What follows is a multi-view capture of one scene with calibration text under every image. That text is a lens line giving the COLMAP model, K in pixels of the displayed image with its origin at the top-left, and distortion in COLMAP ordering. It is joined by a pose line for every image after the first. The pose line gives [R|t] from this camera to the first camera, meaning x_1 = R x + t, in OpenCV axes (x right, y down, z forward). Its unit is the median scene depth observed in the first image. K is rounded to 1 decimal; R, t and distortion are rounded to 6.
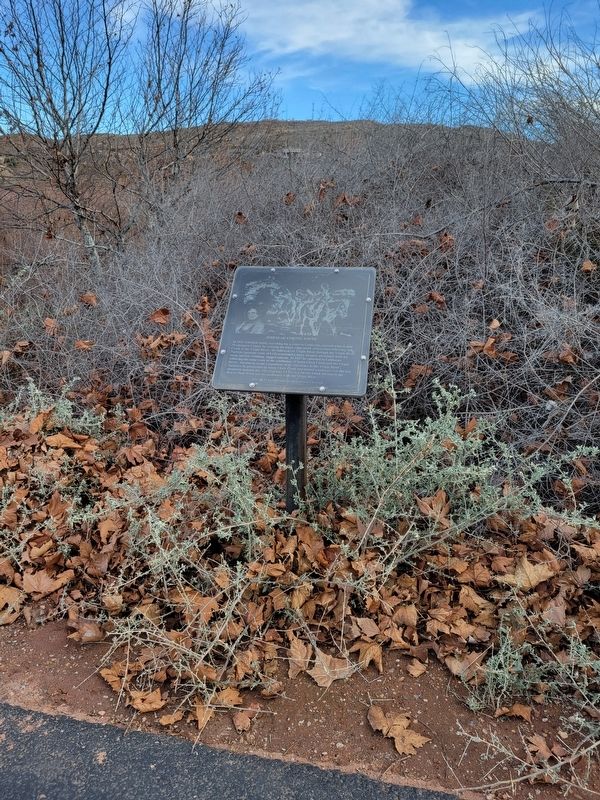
lens RADIAL K [[612.6, 0, 303.6], [0, 612.6, 399.4], [0, 0, 1]] dist [0.029181, -0.004596]
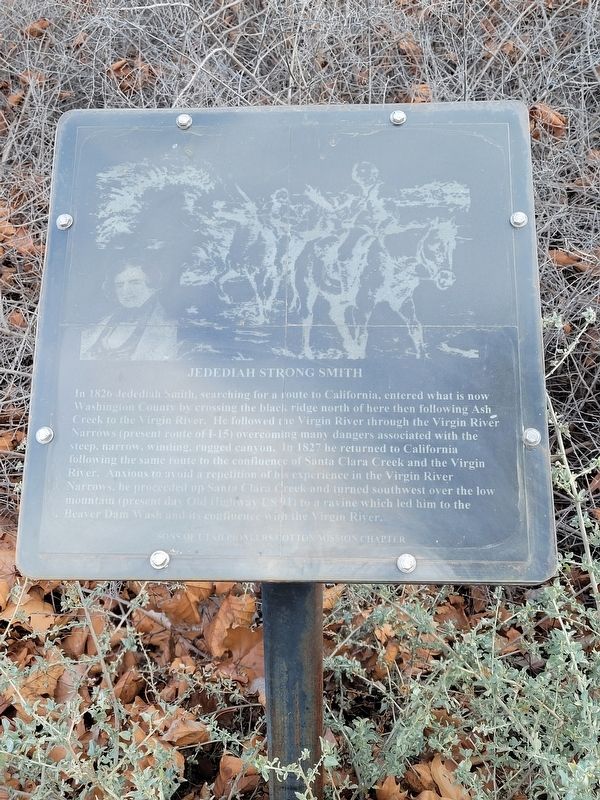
lens RADIAL K [[612.6, 0, 293.0], [0, 612.6, 400.5], [0, 0, 1]] dist [0.029181, -0.004596]
pose [[0.991035, -0.076355, 0.109630, -0.043204], [0.051009, 0.974677, 0.217722, -0.146497], [-0.123478, -0.210179, 0.969834, 0.698510]]
